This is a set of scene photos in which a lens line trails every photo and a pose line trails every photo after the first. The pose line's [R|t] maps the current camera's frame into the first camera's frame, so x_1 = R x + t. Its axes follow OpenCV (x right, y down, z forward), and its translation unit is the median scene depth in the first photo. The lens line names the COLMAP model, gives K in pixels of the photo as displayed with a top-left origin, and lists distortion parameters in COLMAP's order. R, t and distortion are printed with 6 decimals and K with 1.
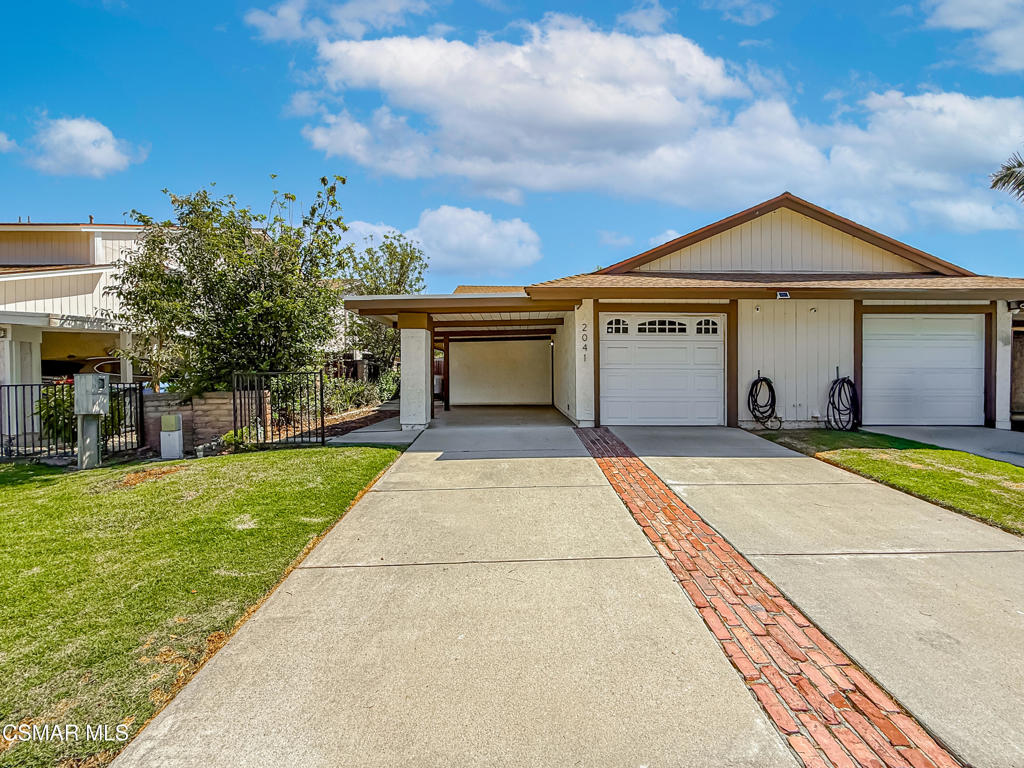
lens RADIAL K [[415.6, 0, 508.5], [0, 415.6, 385.5], [0, 0, 1]] dist [-0.001026, -0.000269]
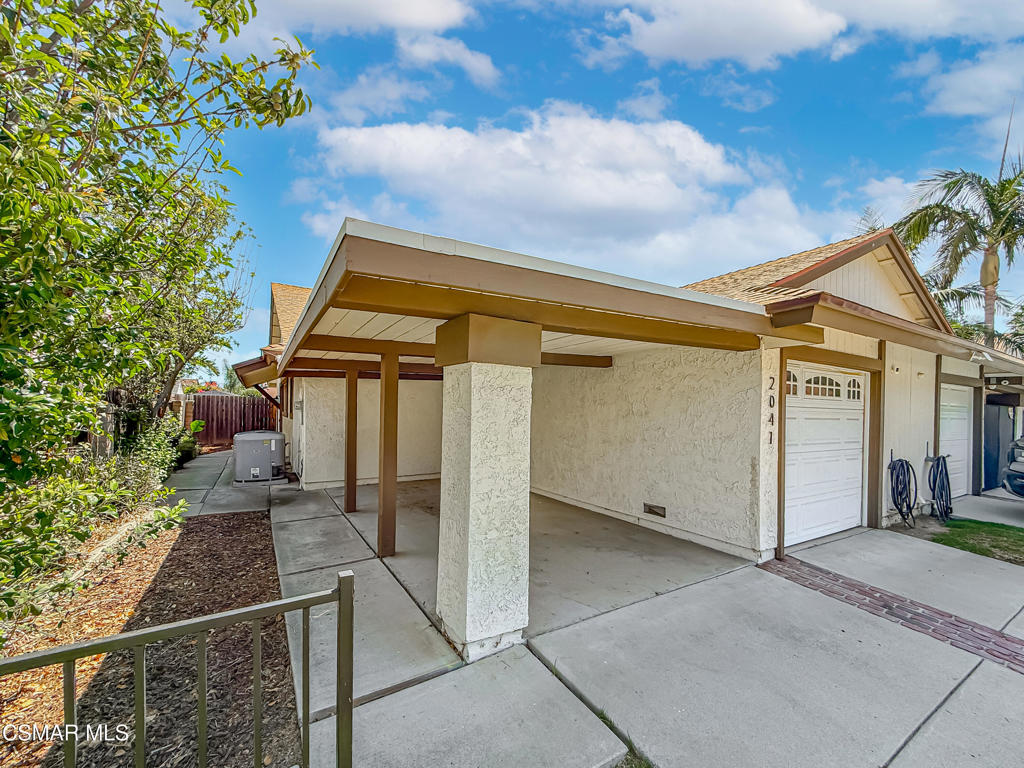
lens RADIAL K [[415.6, 0, 503.0], [0, 415.6, 408.5], [0, 0, 1]] dist [-0.001026, -0.000269]
pose [[0.879417, 0.017154, 0.475743, -0.394456], [-0.011046, 0.999817, -0.015631, -0.091303], [-0.475924, 0.008491, 0.879445, 0.662931]]
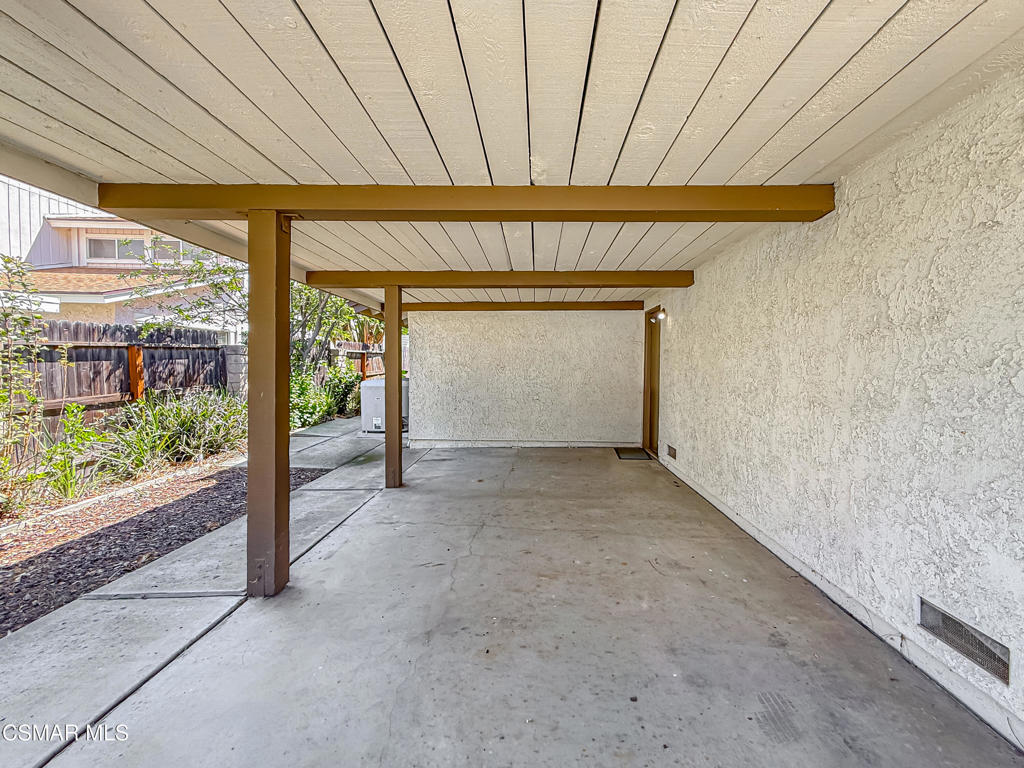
lens RADIAL K [[415.6, 0, 548.9], [0, 415.6, 378.3], [0, 0, 1]] dist [-0.001026, -0.000269]
pose [[0.999669, 0.019972, -0.016227, -0.041425], [-0.019699, 0.999665, 0.016812, -0.064061], [0.016558, -0.016487, 0.999727, 0.947370]]
